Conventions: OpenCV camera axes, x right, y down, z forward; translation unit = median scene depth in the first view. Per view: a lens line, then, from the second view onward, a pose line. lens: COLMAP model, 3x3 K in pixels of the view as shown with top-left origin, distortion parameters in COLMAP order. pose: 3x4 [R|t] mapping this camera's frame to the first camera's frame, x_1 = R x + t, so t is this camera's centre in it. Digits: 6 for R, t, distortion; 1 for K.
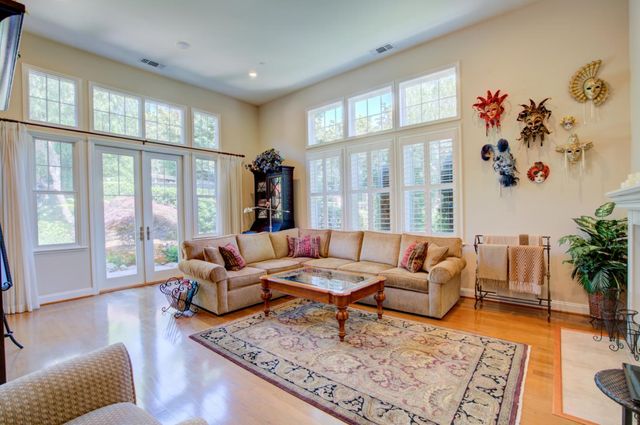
lens RADIAL K [[292.6, 0, 318.0], [0, 292.6, 216.8], [0, 0, 1]] dist [-0.044688, 0.011485]
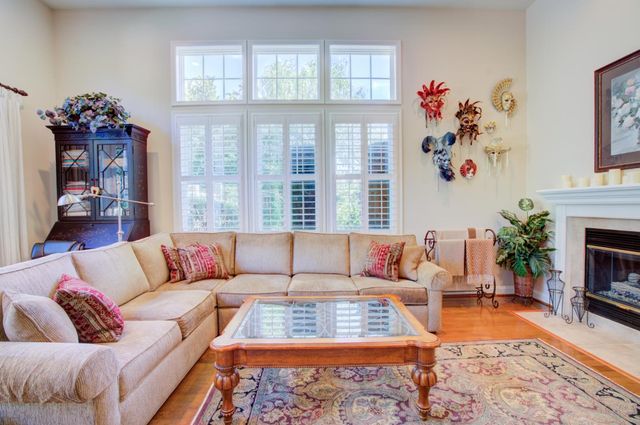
lens RADIAL K [[292.6, 0, 316.4], [0, 292.6, 215.9], [0, 0, 1]] dist [-0.044688, 0.011485]
pose [[0.755536, -0.012378, 0.654990, -0.335225], [0.007548, 0.999920, 0.010190, 0.003111], [-0.655063, -0.002755, 0.755569, 0.510651]]
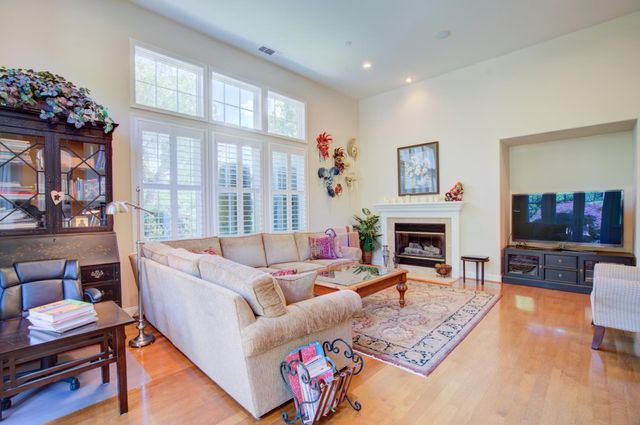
lens RADIAL K [[292.6, 0, 316.9], [0, 292.6, 216.3], [0, 0, 1]] dist [-0.044688, 0.011485]
pose [[0.068009, 0.001520, 0.997684, -0.916493], [0.035212, 0.999372, -0.003923, 0.004593], [-0.997063, 0.035397, 0.067913, 0.933123]]
